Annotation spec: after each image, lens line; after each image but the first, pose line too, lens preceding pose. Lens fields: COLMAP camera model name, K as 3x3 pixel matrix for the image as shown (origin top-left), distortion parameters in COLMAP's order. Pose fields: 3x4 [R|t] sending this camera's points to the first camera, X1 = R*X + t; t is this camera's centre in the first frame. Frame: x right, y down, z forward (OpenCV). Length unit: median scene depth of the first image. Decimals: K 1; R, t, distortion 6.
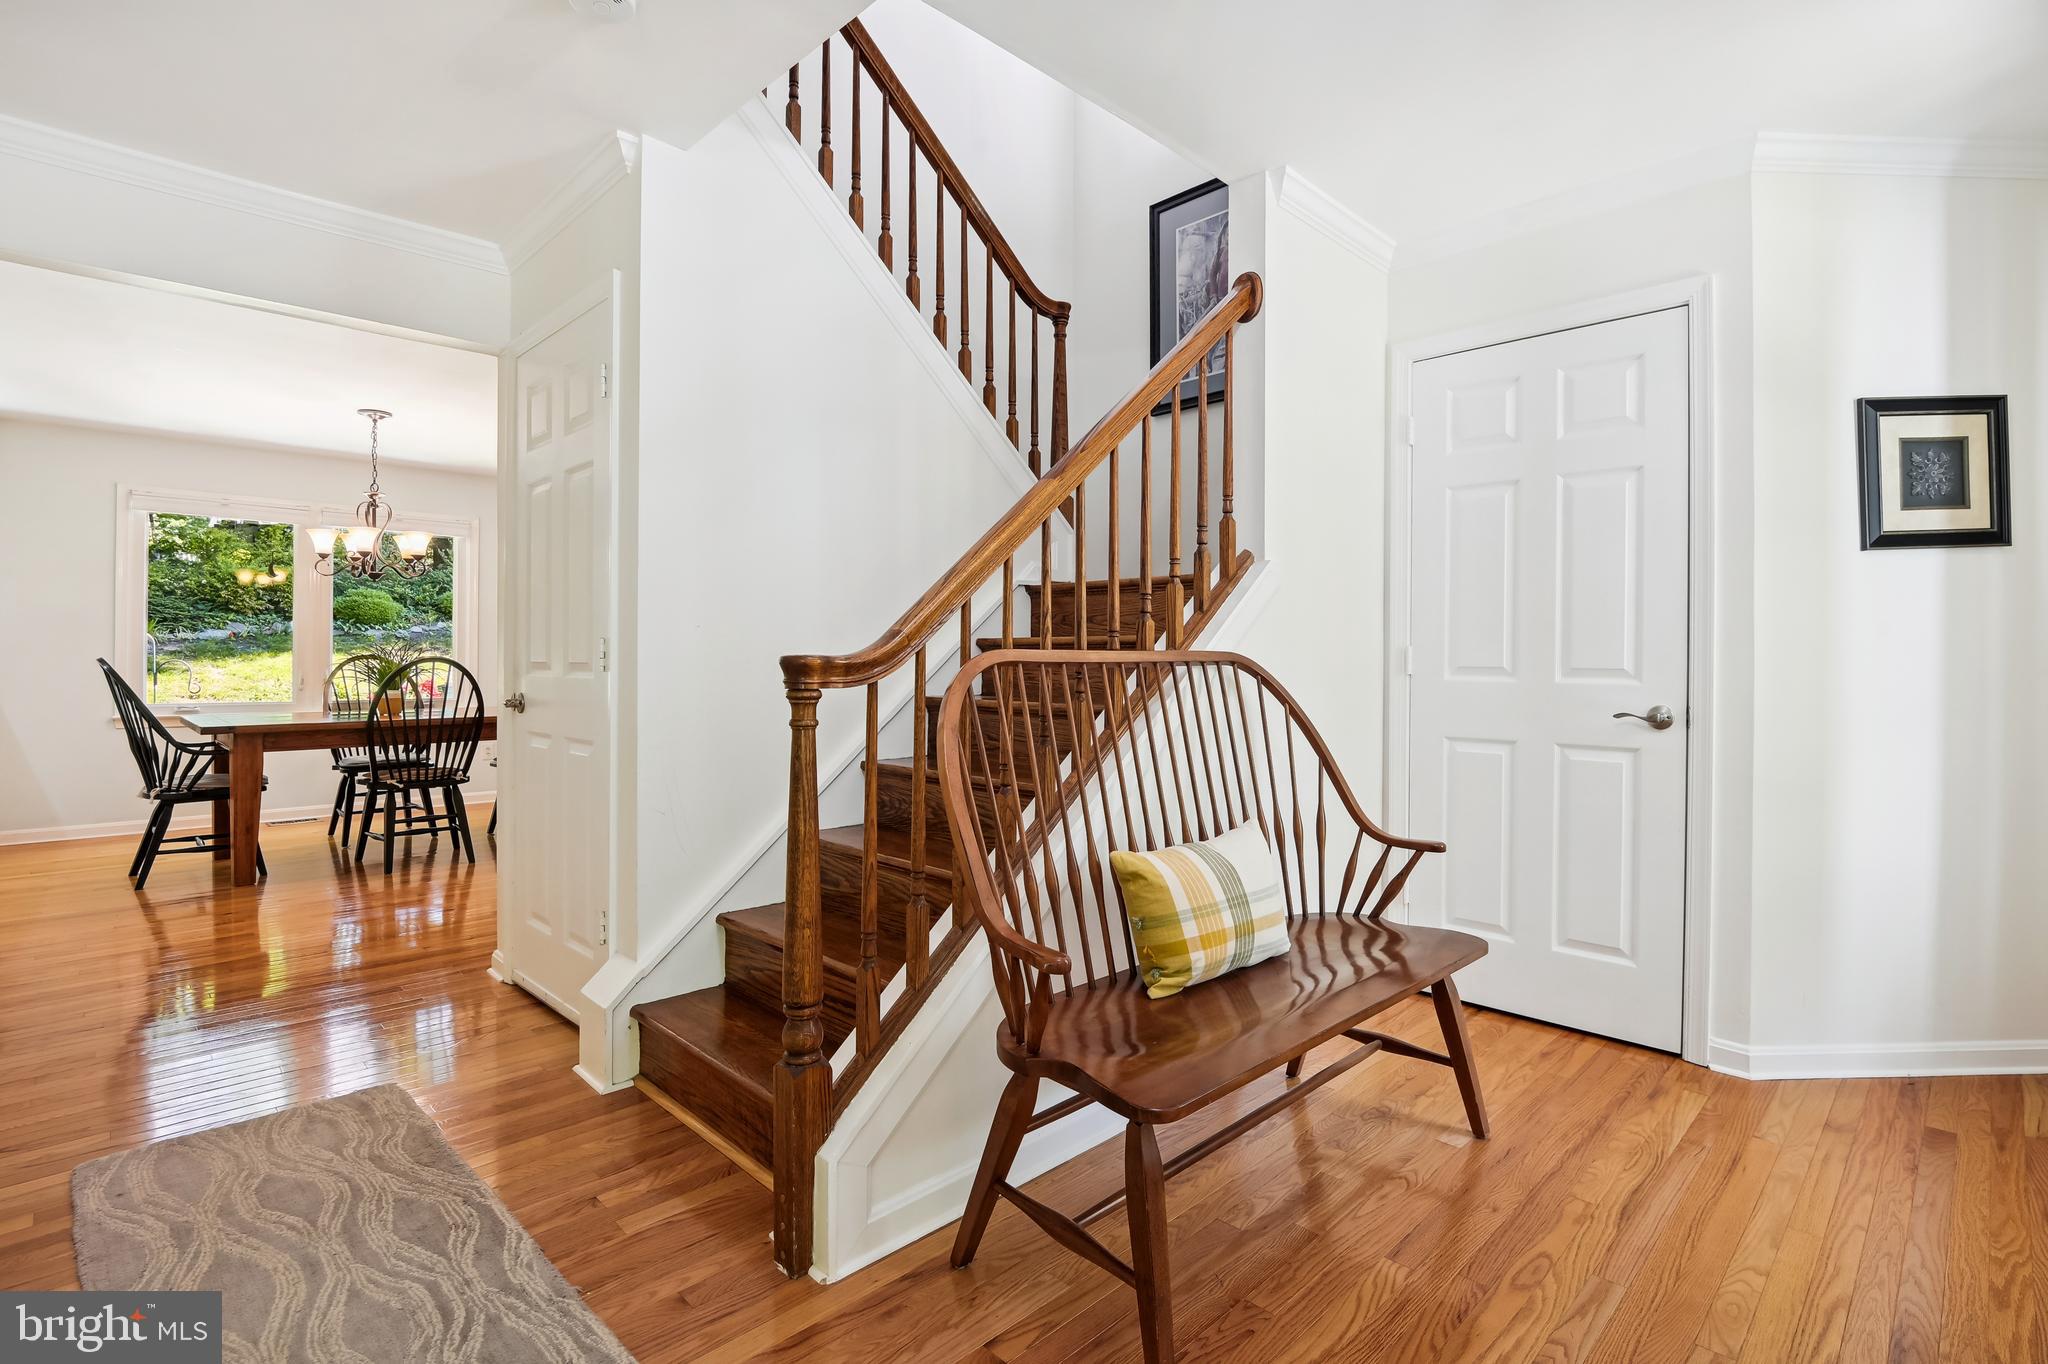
lens RADIAL K [[951.5, 0, 1054.2], [0, 951.5, 652.8], [0, 0, 1]] dist [-0.018991, -0.002620]
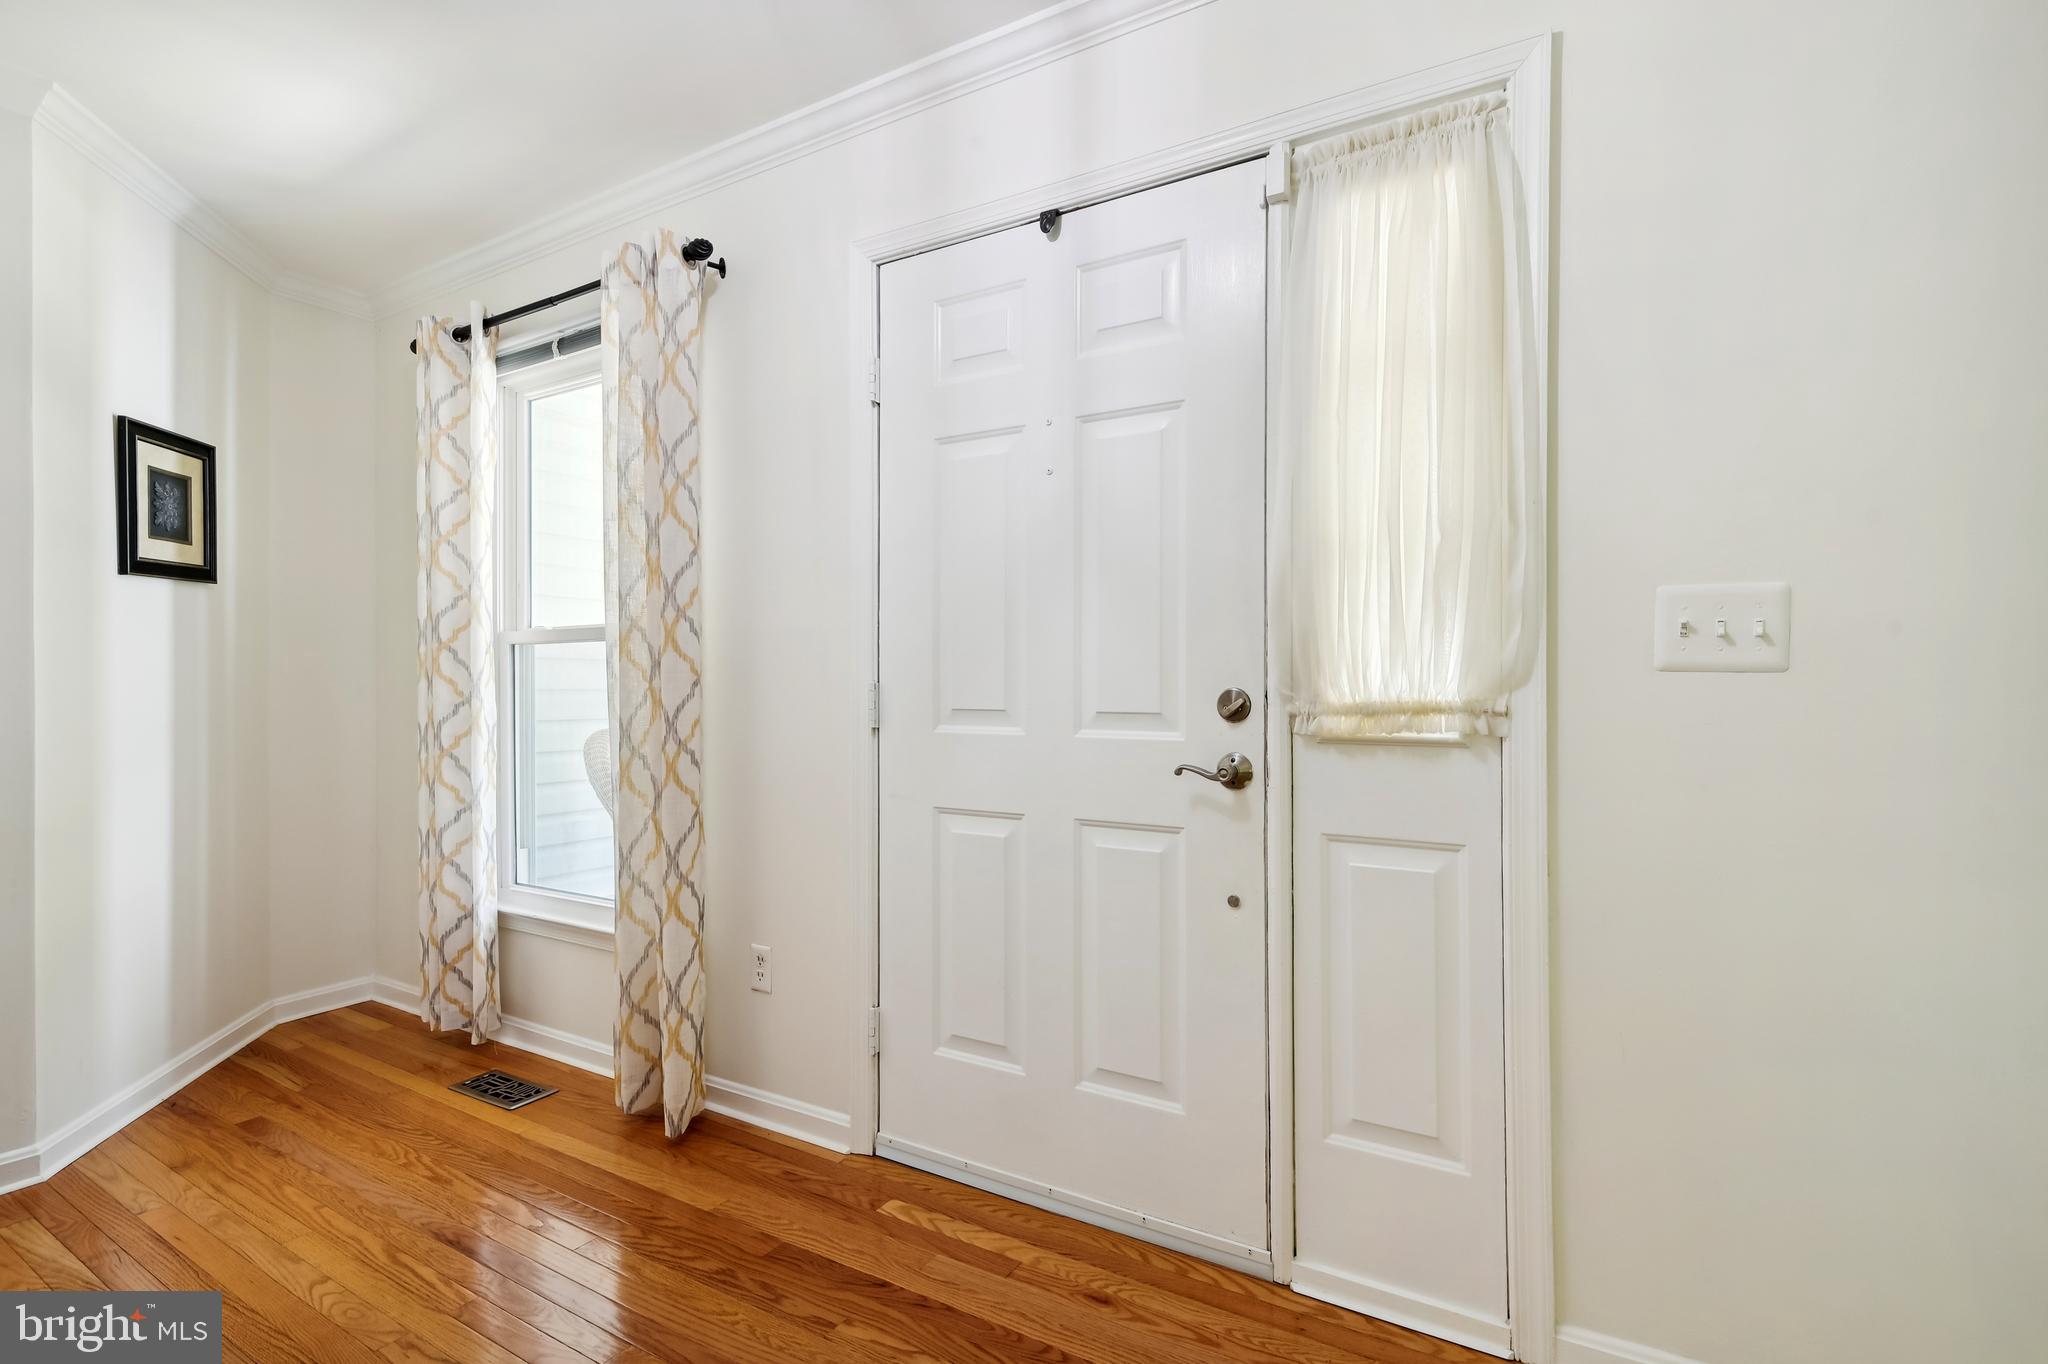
lens RADIAL K [[951.5, 0, 1036.9], [0, 951.5, 684.1], [0, 0, 1]] dist [-0.018991, -0.002620]
pose [[-0.234560, -0.006216, 0.972082, -0.281903], [0.003969, 0.999965, 0.007352, -0.000392], [-0.972094, 0.005583, -0.234527, 0.312117]]
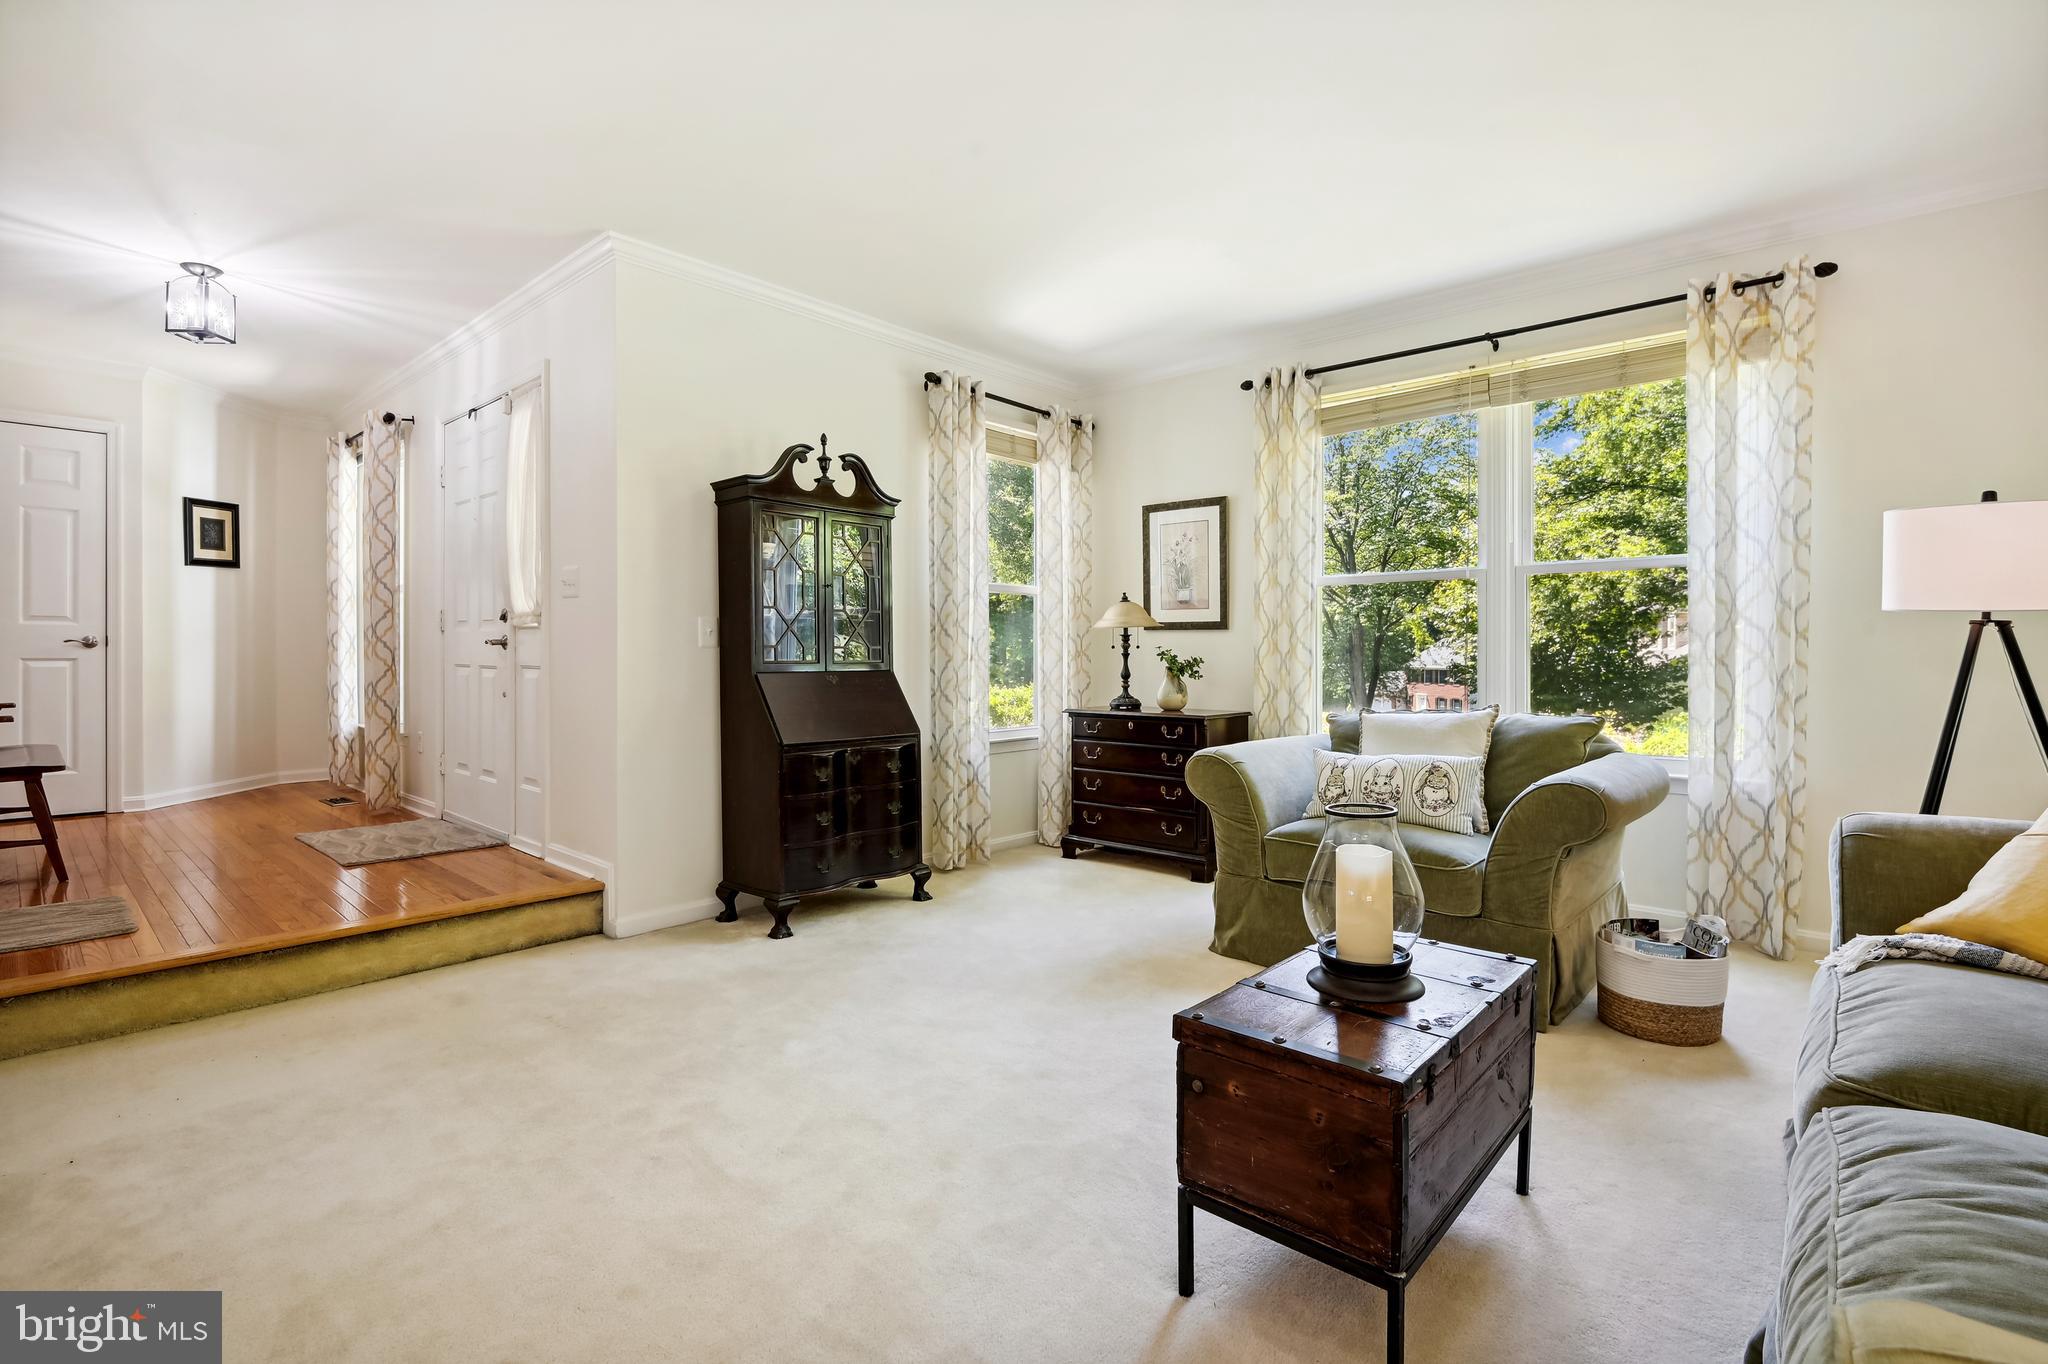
lens RADIAL K [[951.5, 0, 1025.2], [0, 951.5, 662.3], [0, 0, 1]] dist [-0.018991, -0.002620]
pose [[-0.032415, -0.016676, 0.999335, -1.431592], [-0.003384, 0.999857, 0.016575, 0.078208], [-0.999469, -0.002844, -0.032466, -0.928077]]
